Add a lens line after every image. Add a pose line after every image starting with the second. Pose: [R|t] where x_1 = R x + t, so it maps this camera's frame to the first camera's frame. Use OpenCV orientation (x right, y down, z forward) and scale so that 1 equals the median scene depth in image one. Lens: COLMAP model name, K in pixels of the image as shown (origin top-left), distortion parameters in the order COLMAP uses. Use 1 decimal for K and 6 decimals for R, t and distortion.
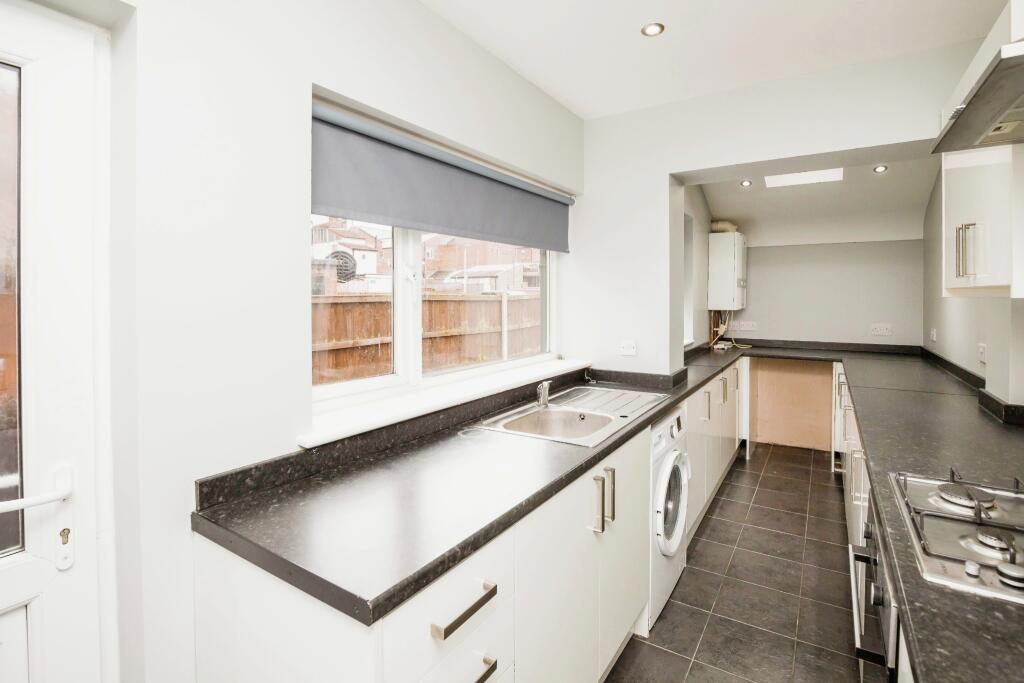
lens RADIAL K [[481.3, 0, 516.1], [0, 481.3, 309.0], [0, 0, 1]] dist [-0.021501, 0.000476]
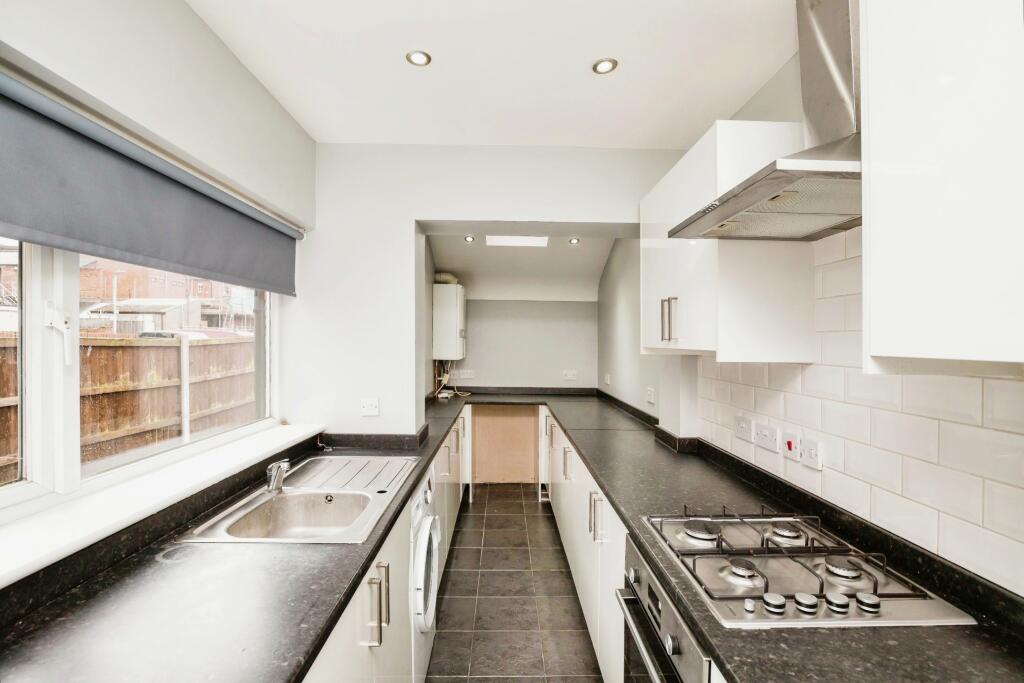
lens RADIAL K [[483.5, 0, 512.5], [0, 483.5, 352.8], [0, 0, 1]] dist [-0.033716, -0.000057]
pose [[0.826996, 0.000267, 0.562208, -0.043290], [-0.000728, 1.000000, 0.000596, -0.017709], [-0.562207, -0.000902, 0.826996, 0.091873]]
